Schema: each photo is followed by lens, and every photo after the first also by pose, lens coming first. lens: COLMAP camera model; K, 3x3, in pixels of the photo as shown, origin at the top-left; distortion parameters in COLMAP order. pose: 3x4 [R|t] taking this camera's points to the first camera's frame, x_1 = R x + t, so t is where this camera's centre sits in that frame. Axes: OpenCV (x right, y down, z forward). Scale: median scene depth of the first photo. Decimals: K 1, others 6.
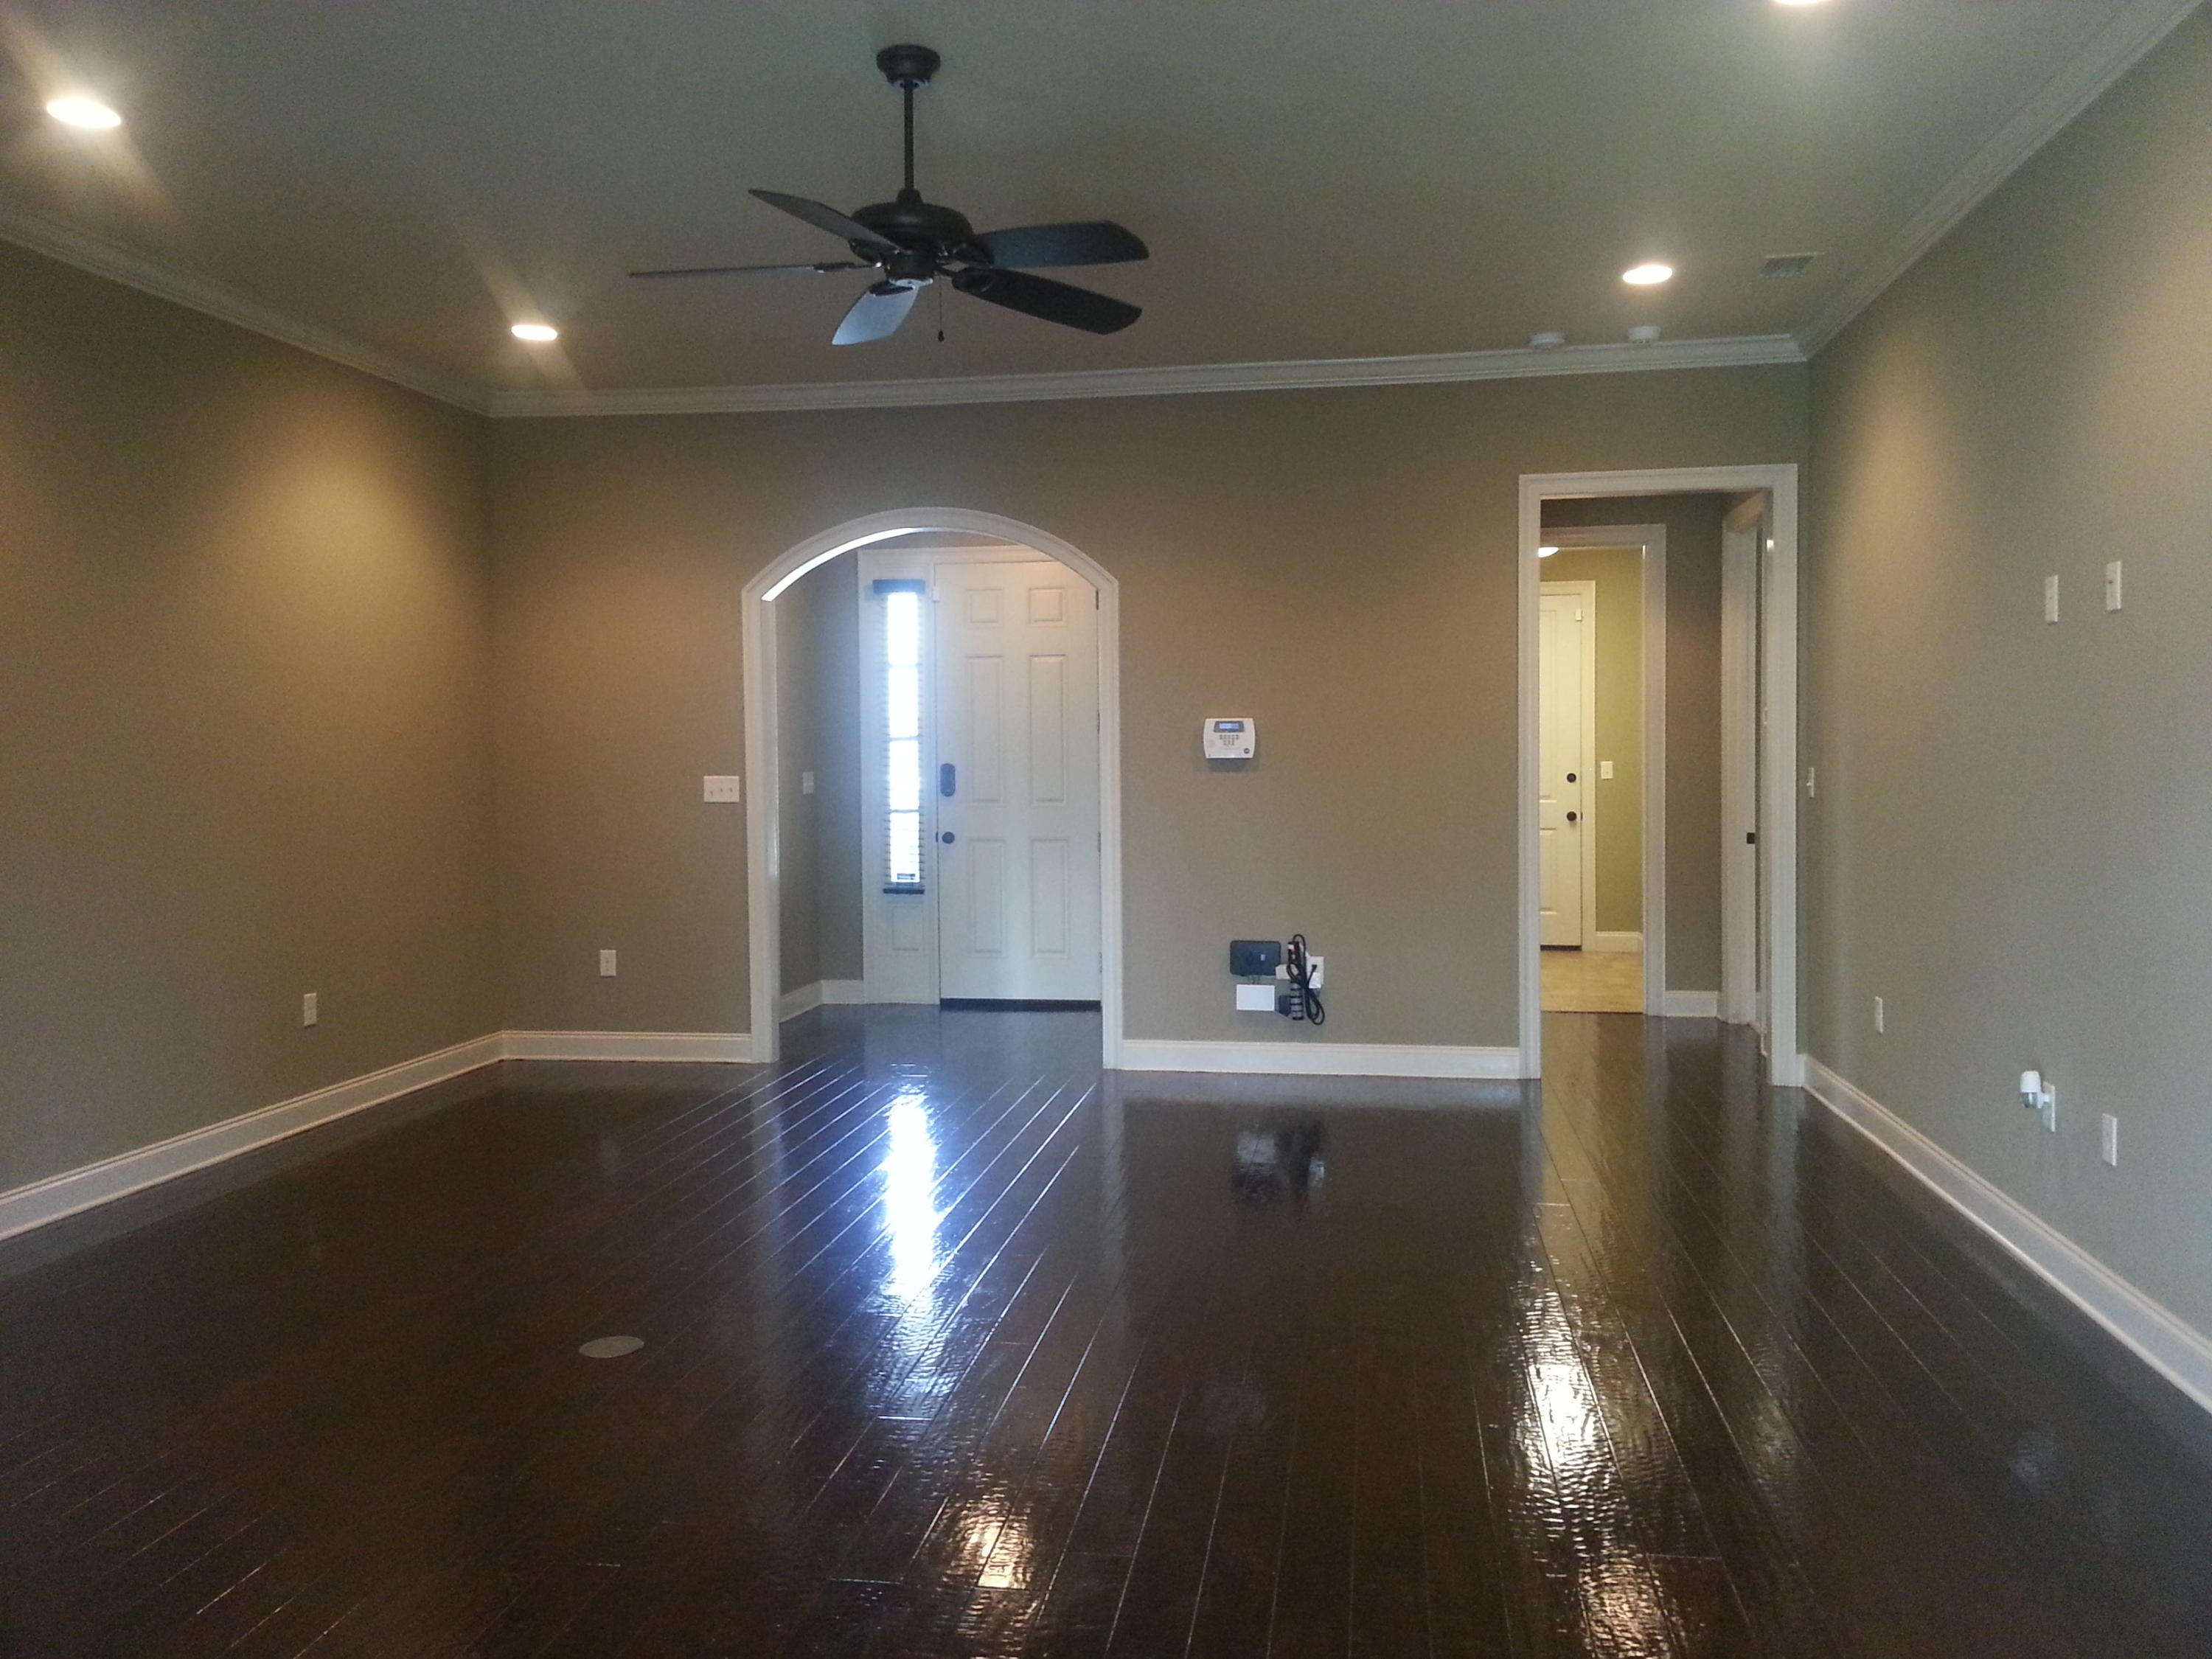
lens RADIAL K [[1766.6, 0, 1109.6], [0, 1766.6, 845.8], [0, 0, 1]] dist [0.005512, -0.019929]
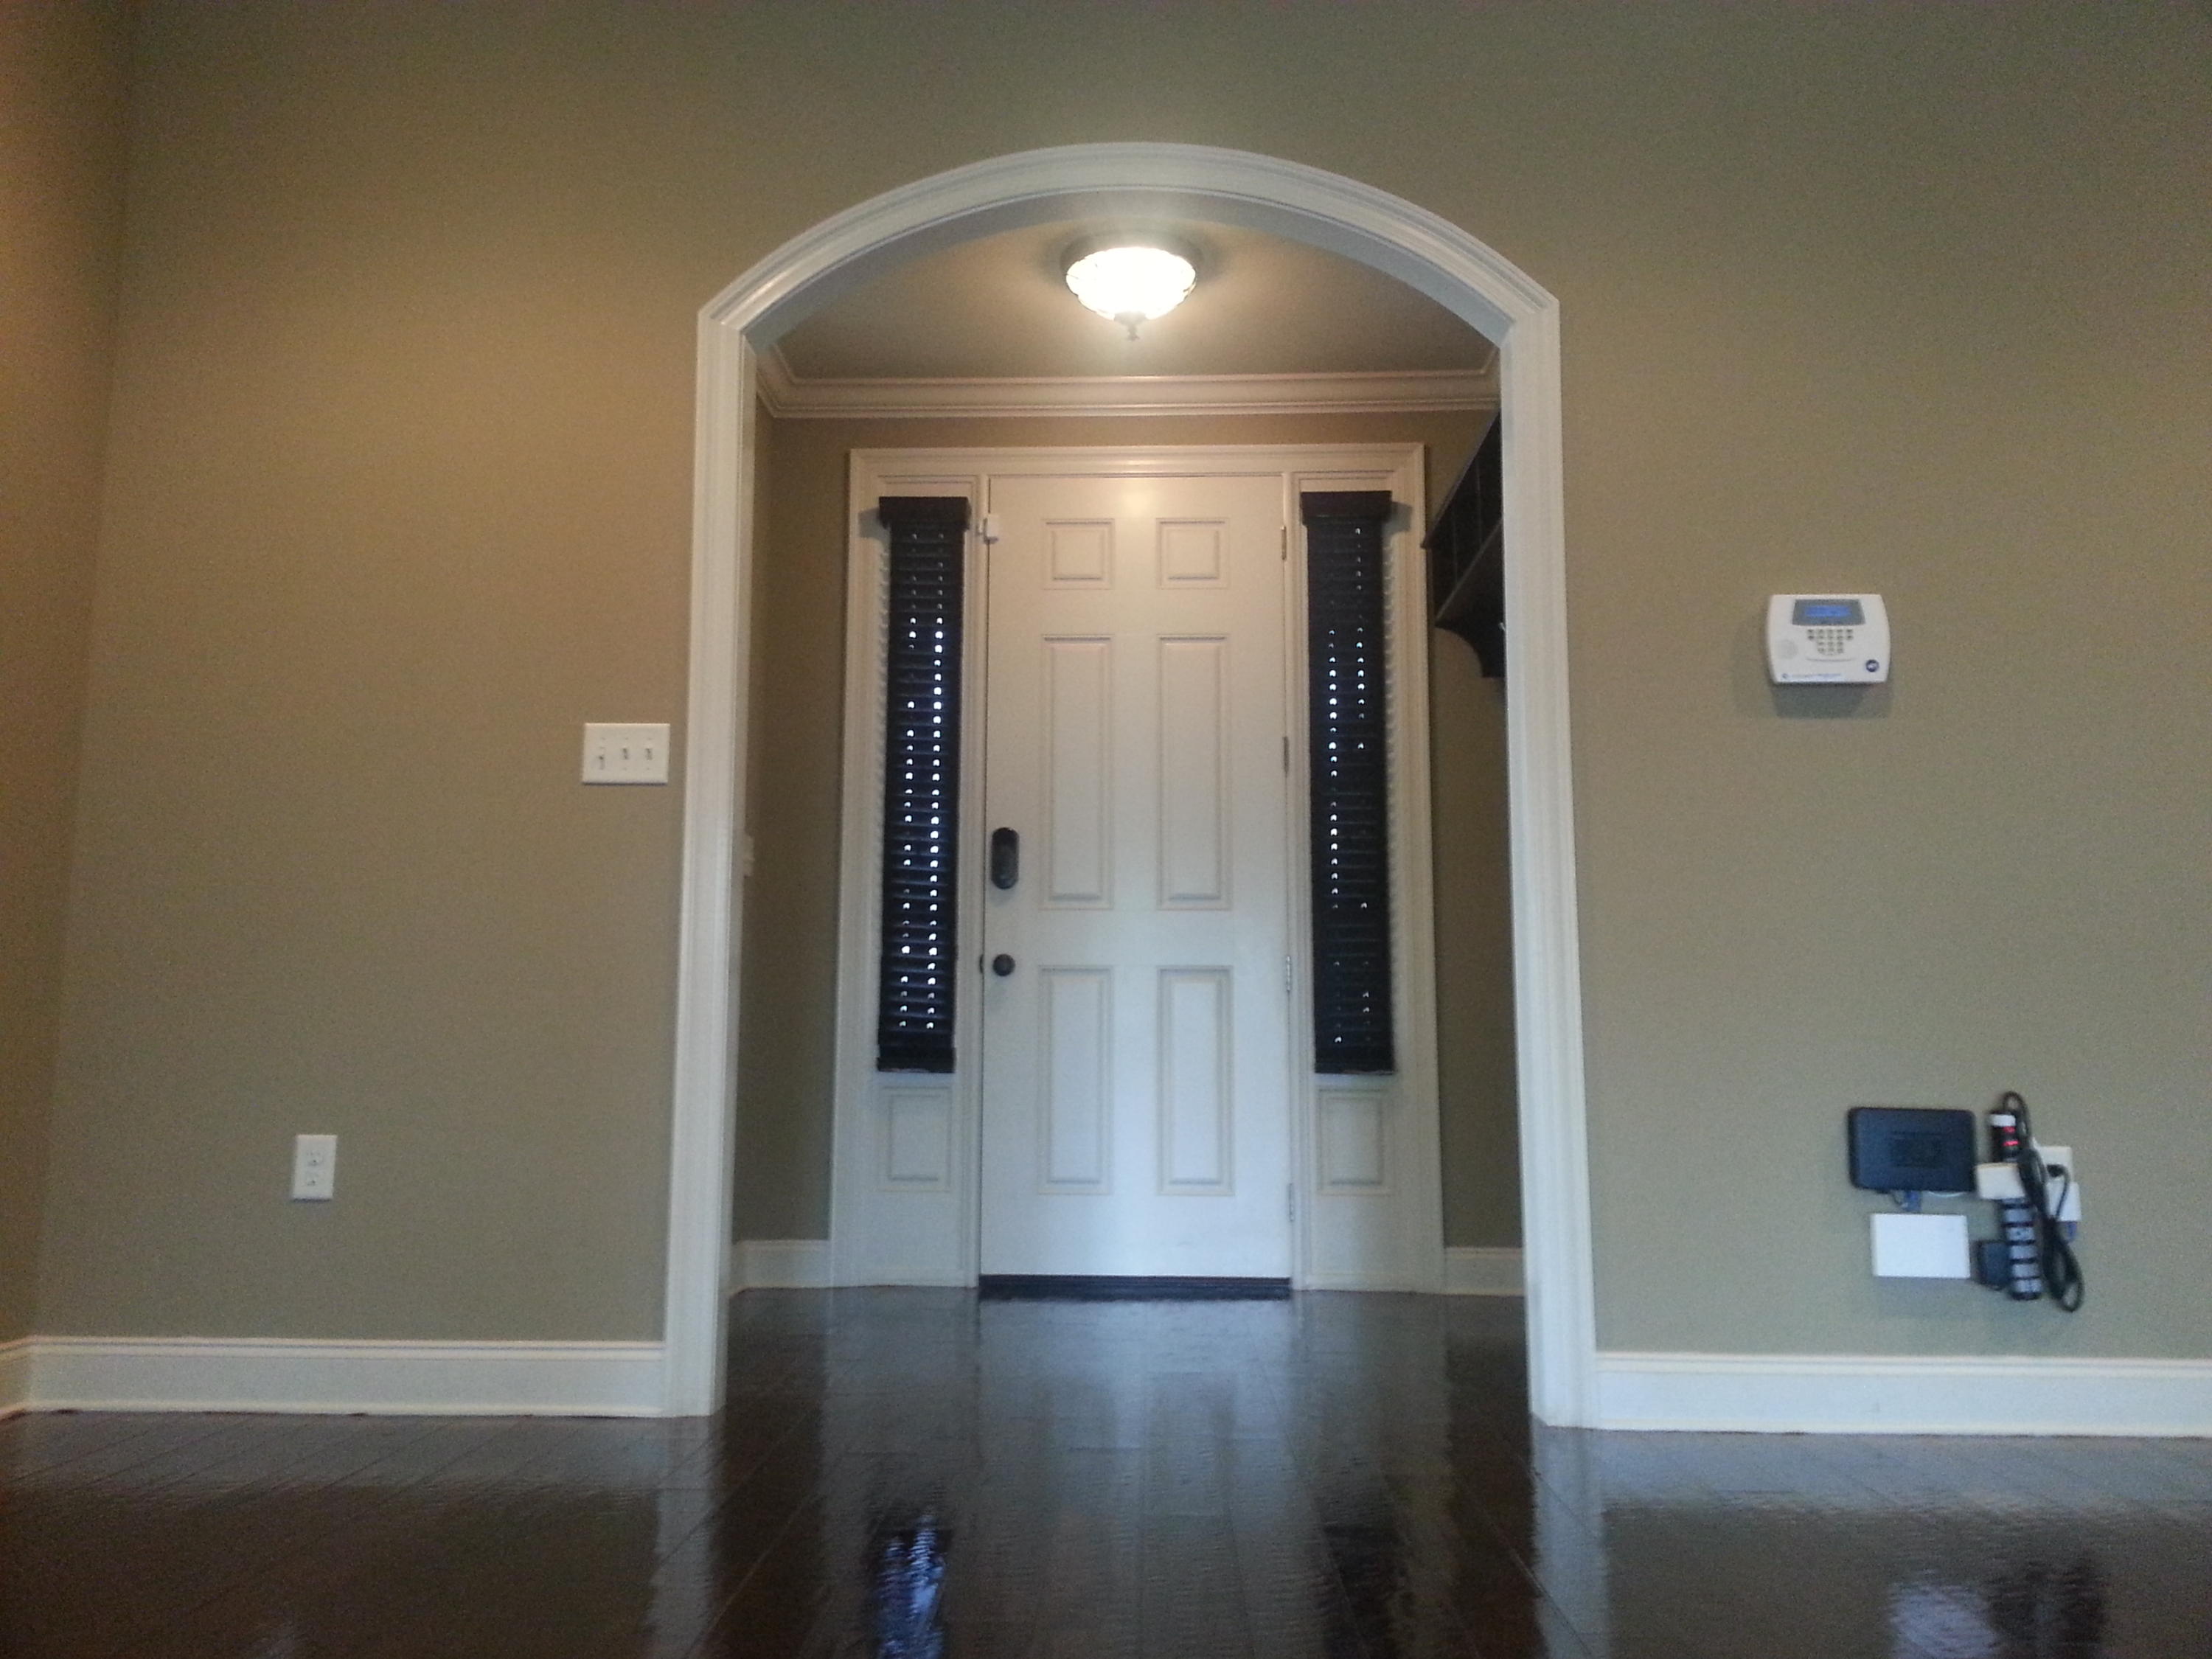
lens RADIAL K [[1766.6, 0, 1089.9], [0, 1766.6, 808.8], [0, 0, 1]] dist [0.005512, -0.019929]
pose [[0.993388, 0.028654, 0.111176, -0.160393], [-0.006754, 0.981262, -0.192558, 0.065846], [-0.114610, 0.190534, 0.974967, 0.590758]]
